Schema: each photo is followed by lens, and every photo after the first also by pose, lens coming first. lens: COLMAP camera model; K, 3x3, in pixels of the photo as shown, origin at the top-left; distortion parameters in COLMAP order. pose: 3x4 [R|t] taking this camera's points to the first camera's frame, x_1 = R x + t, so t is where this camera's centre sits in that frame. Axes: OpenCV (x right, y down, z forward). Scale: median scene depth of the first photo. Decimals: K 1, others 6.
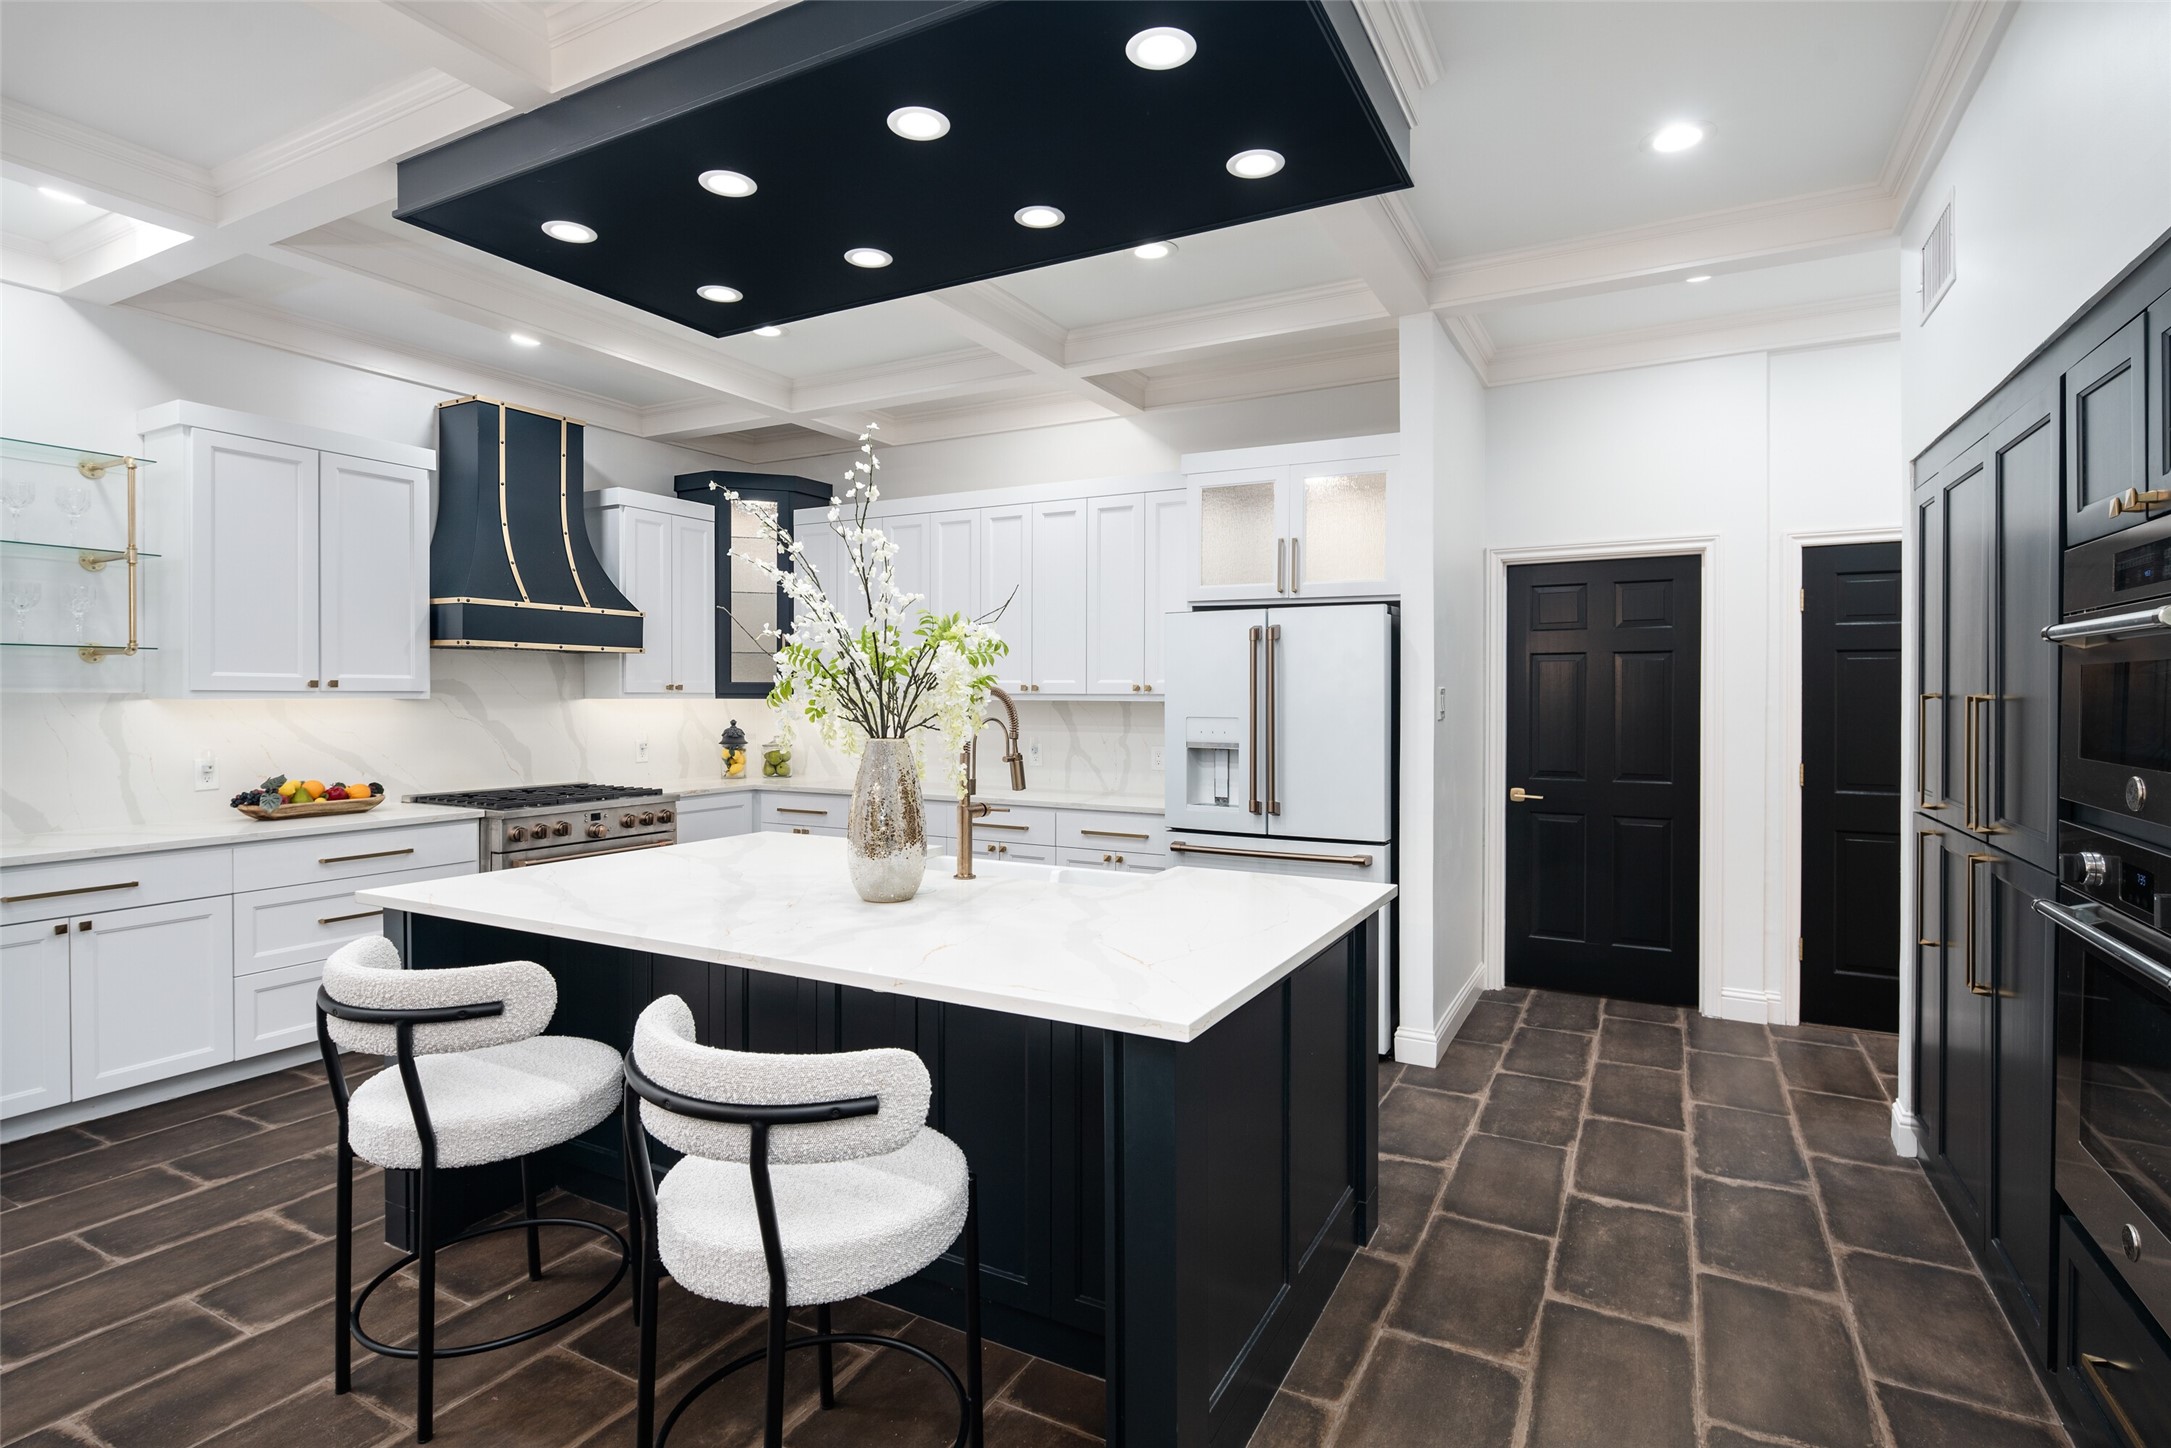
lens RADIAL K [[1074.3, 0, 1075.7], [0, 1074.3, 695.1], [0, 0, 1]] dist [-0.003364, 0.002516]
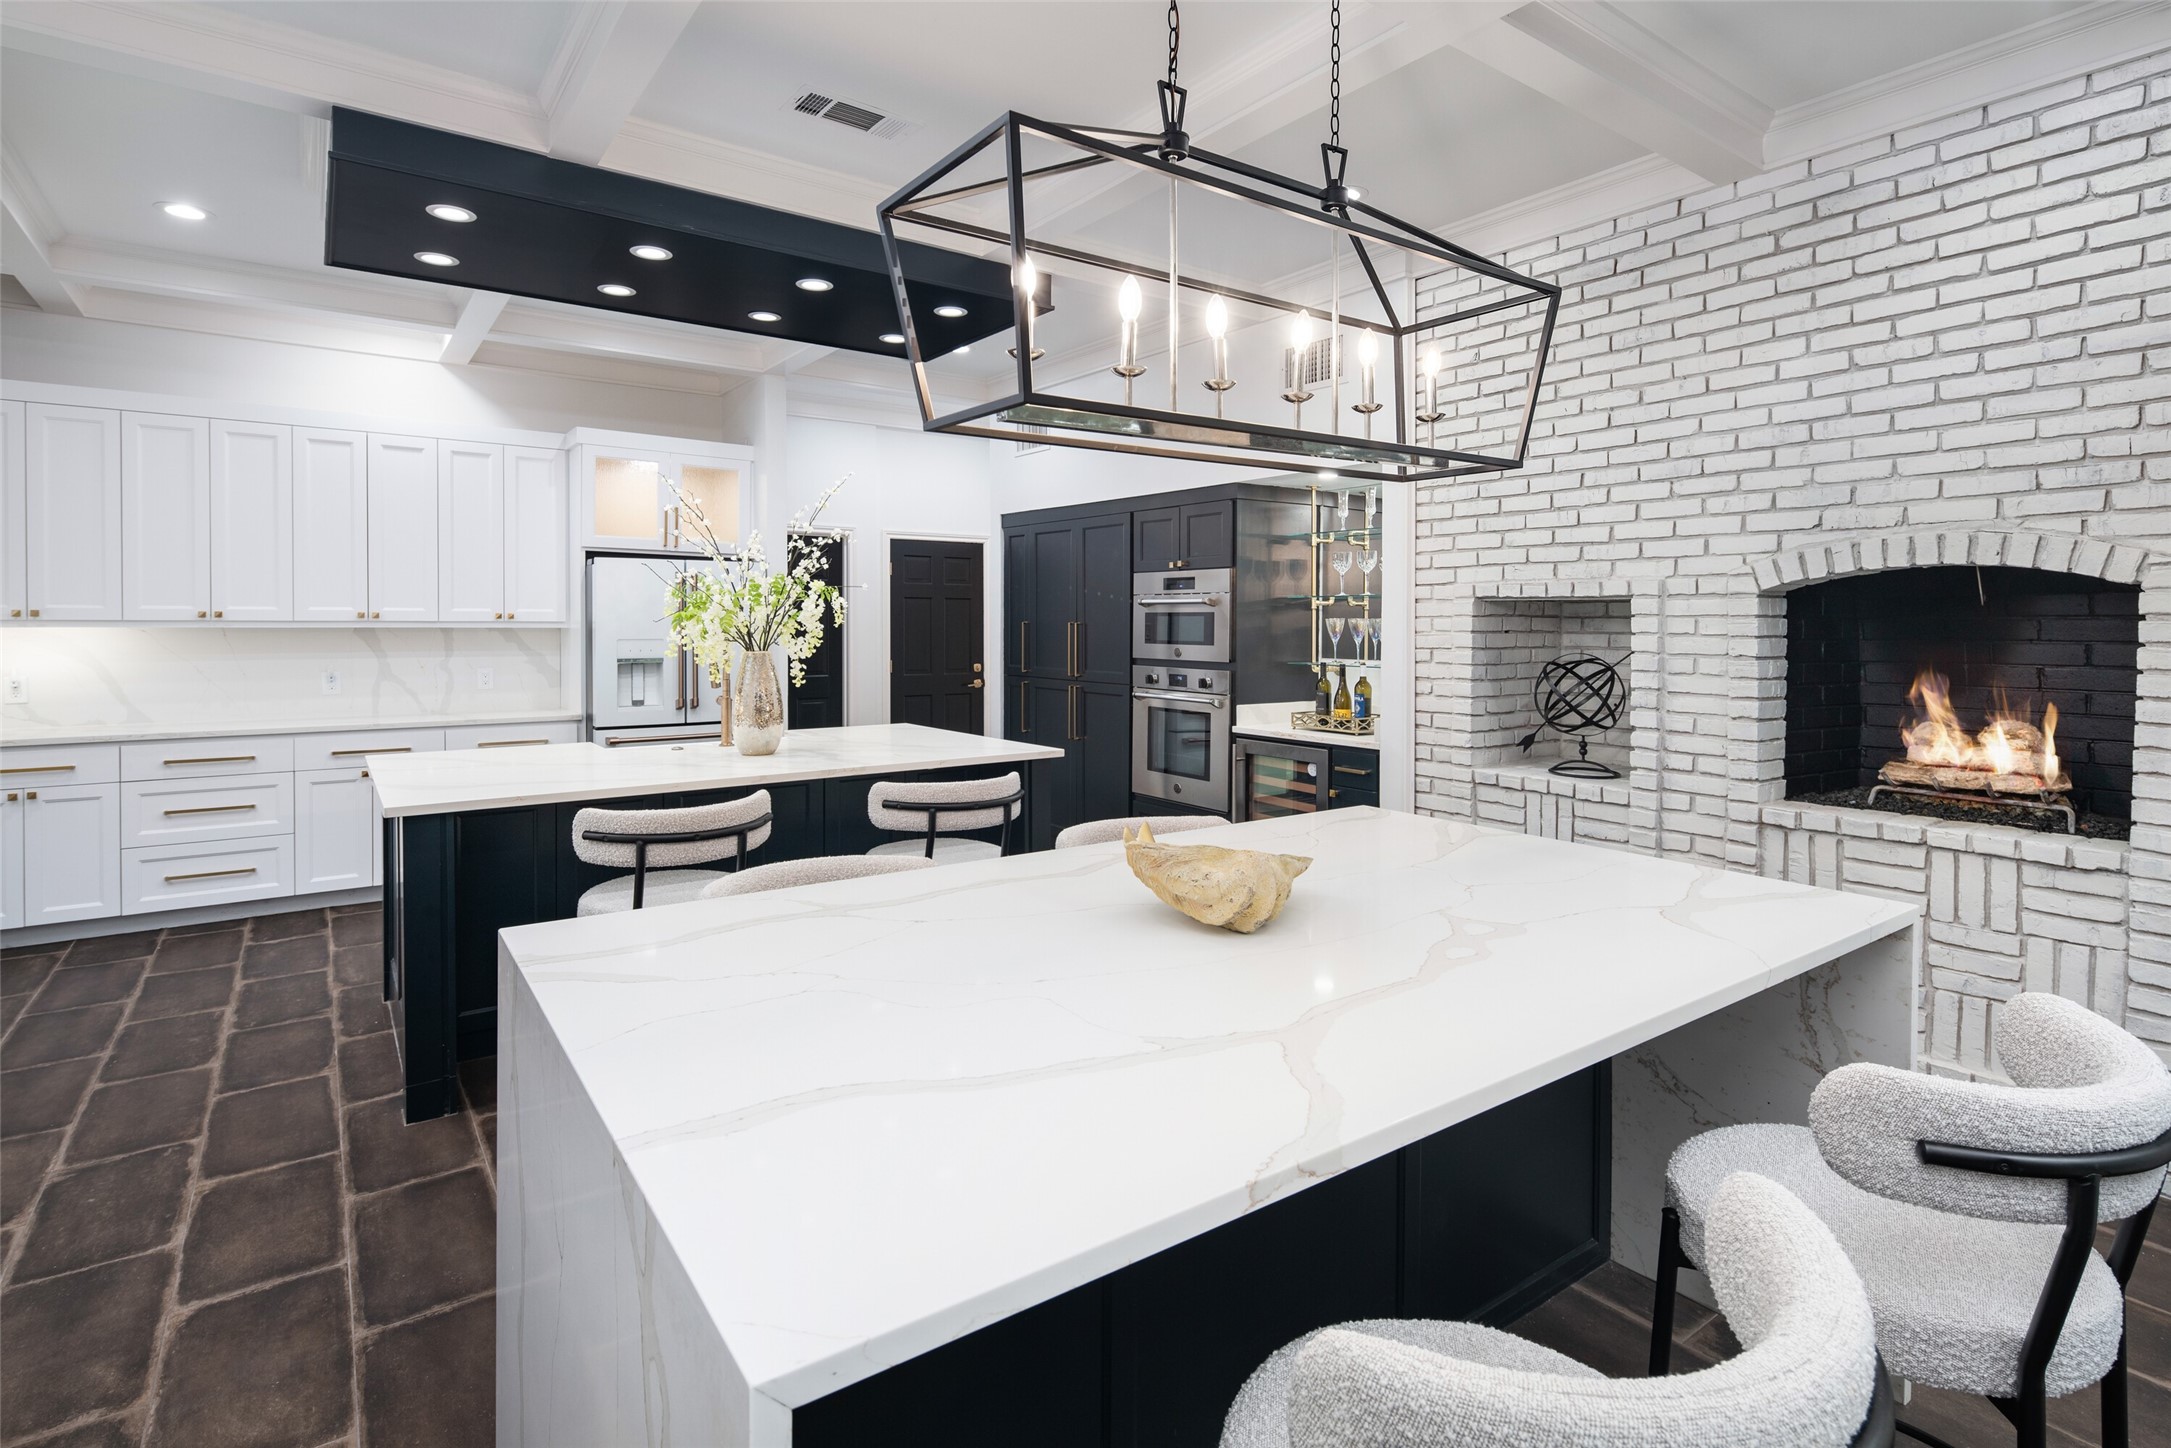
lens RADIAL K [[1074.3, 0, 1076.5], [0, 1074.3, 631.8], [0, 0, 1]] dist [-0.003364, 0.002516]
pose [[0.436503, -0.011240, 0.899632, -0.818896], [0.001036, 0.999928, 0.011990, -0.003293], [-0.899702, -0.004301, 0.436483, -0.054774]]
